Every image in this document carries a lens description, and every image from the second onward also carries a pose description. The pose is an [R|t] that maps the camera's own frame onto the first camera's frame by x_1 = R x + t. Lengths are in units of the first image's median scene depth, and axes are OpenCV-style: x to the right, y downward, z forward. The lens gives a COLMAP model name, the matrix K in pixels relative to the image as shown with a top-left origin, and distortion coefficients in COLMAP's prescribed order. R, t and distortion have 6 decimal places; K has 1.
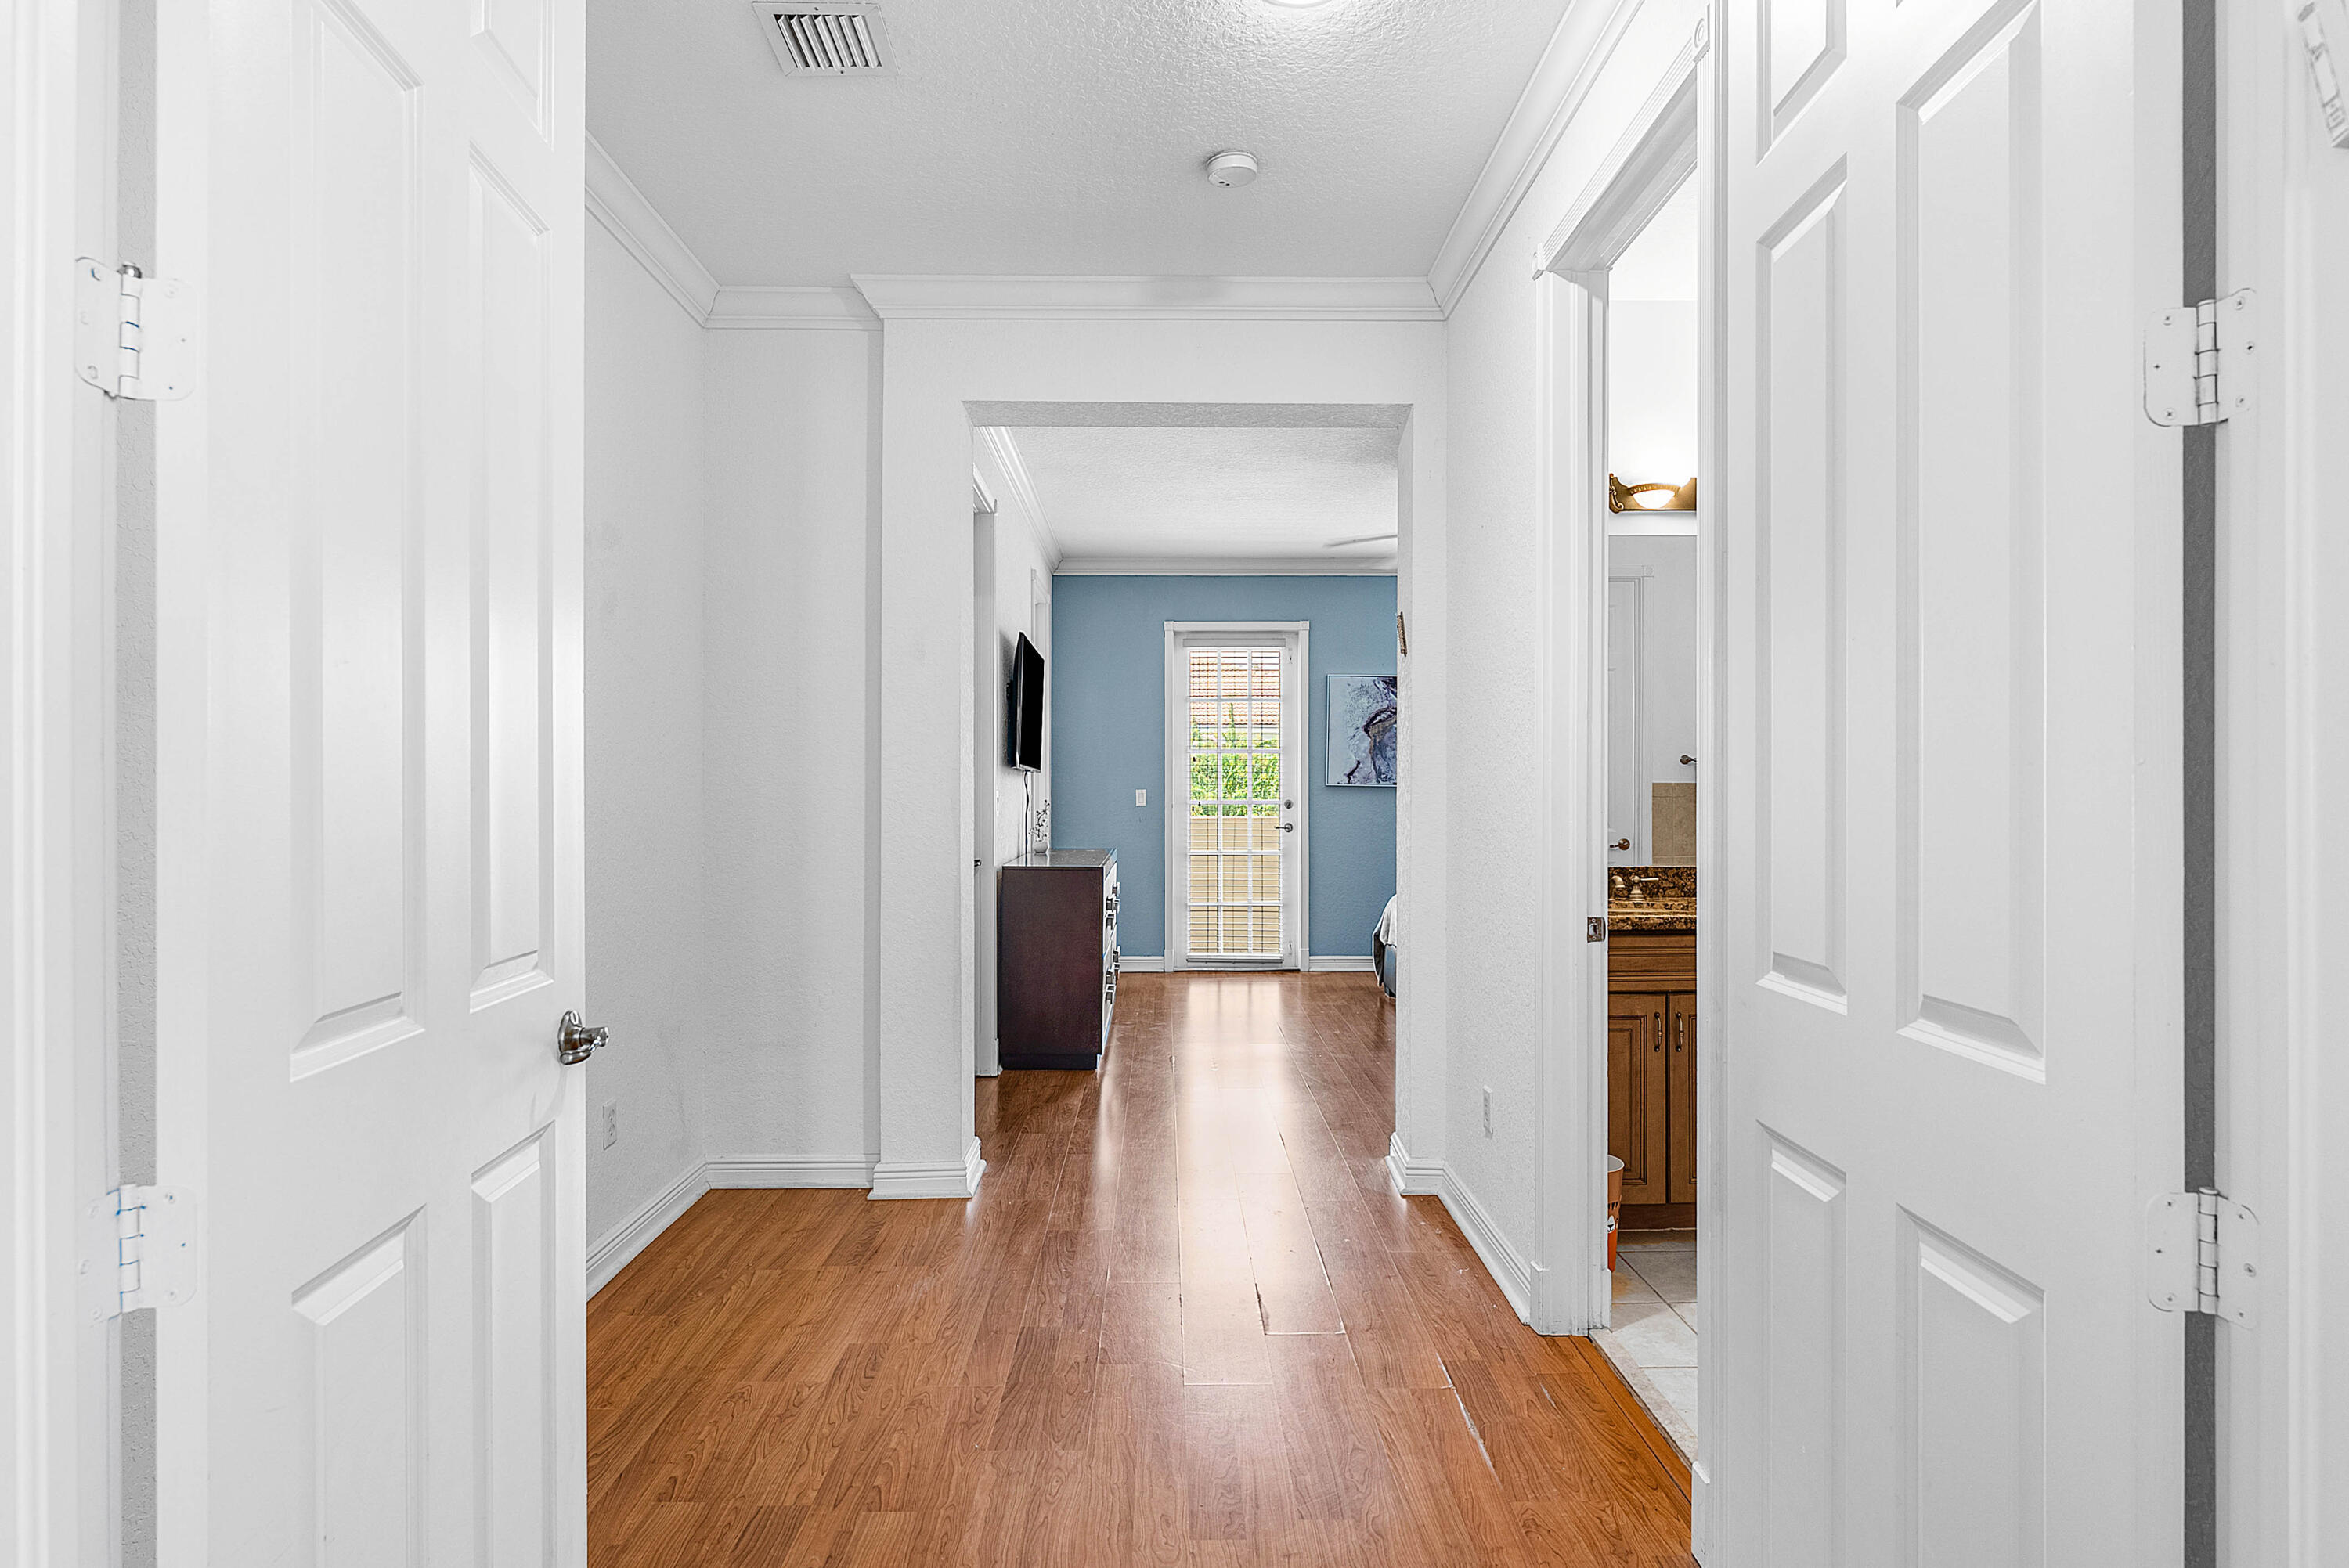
lens RADIAL K [[1223.3, 0, 1190.5], [0, 1223.3, 791.6], [0, 0, 1]] dist [-0.001790, -0.000066]
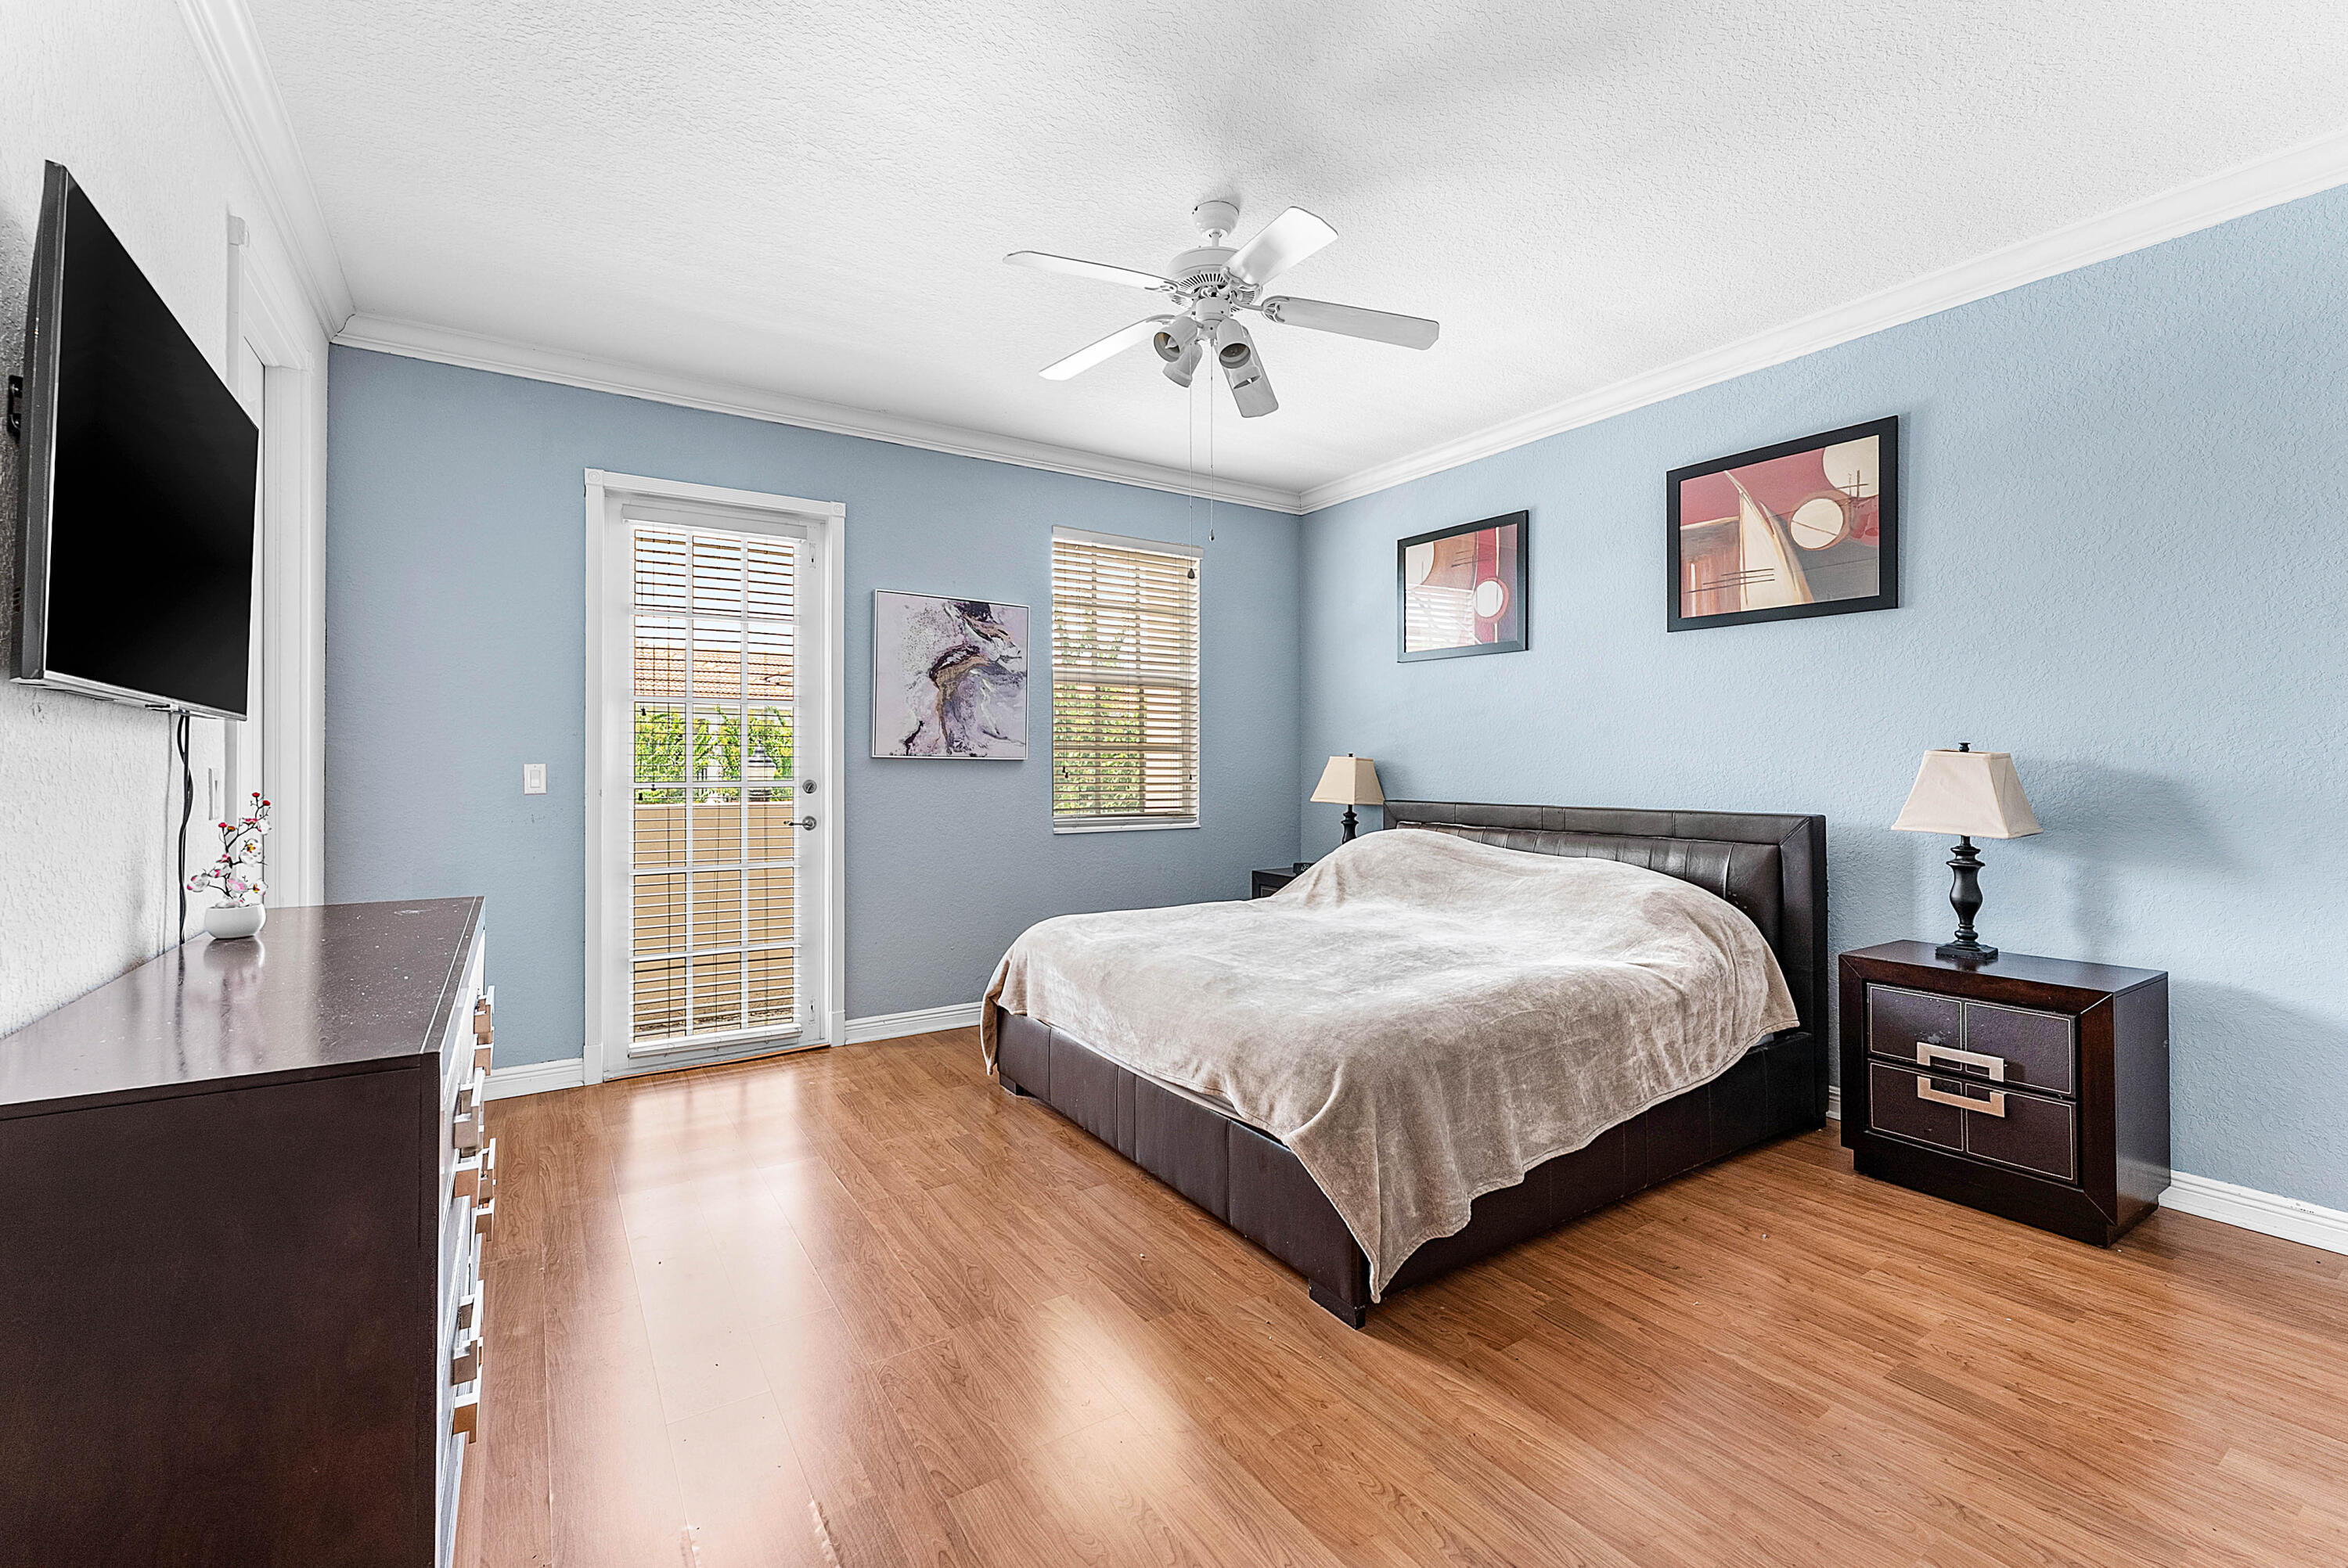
lens RADIAL K [[967.5, 0, 1164.2], [0, 967.5, 755.4], [0, 0, 1]] dist [0.000700, -0.001257]
pose [[0.842993, 0.002667, 0.537918, -0.036339], [0.003500, 0.999939, -0.010444, -0.000122], [-0.537913, 0.010687, 0.842933, 0.479191]]
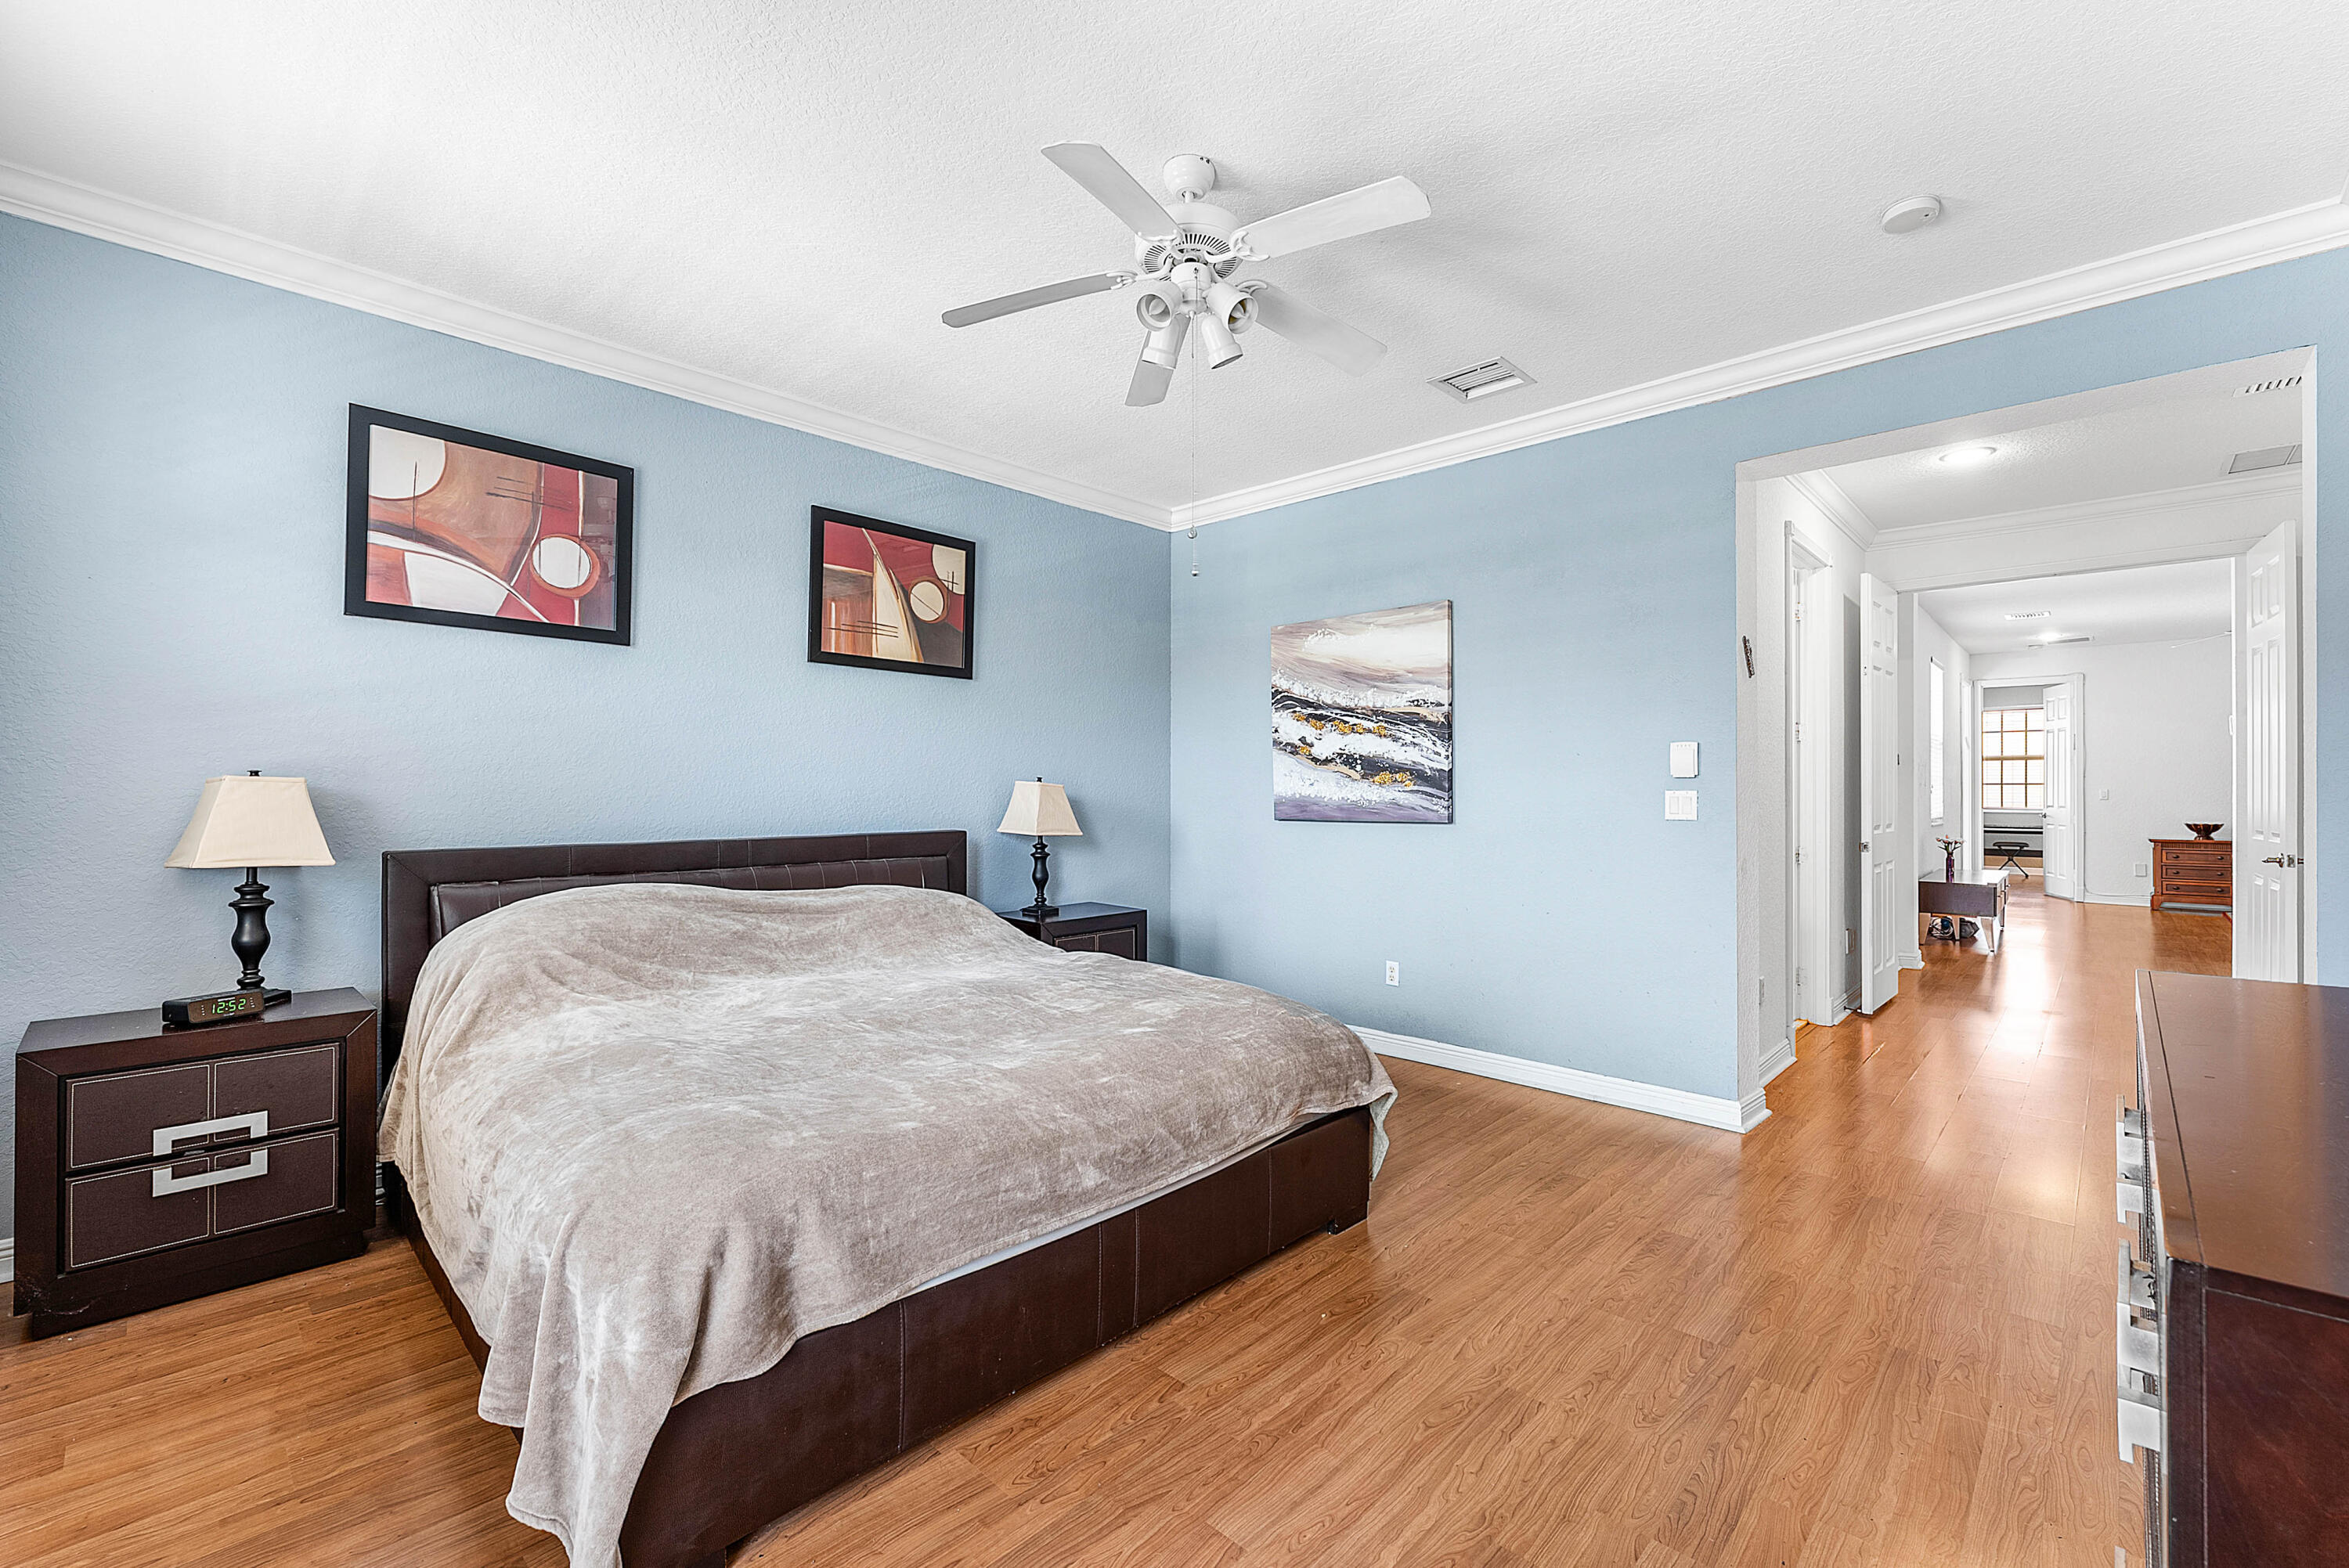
lens RADIAL K [[986.1, 0, 1179.4], [0, 986.1, 784.3], [0, 0, 1]] dist [0.004749, -0.000214]
pose [[-0.714280, 0.002300, 0.699856, -0.050719], [0.001095, 0.999997, -0.002169, -0.002005], [-0.699859, -0.000783, -0.714281, 0.941968]]
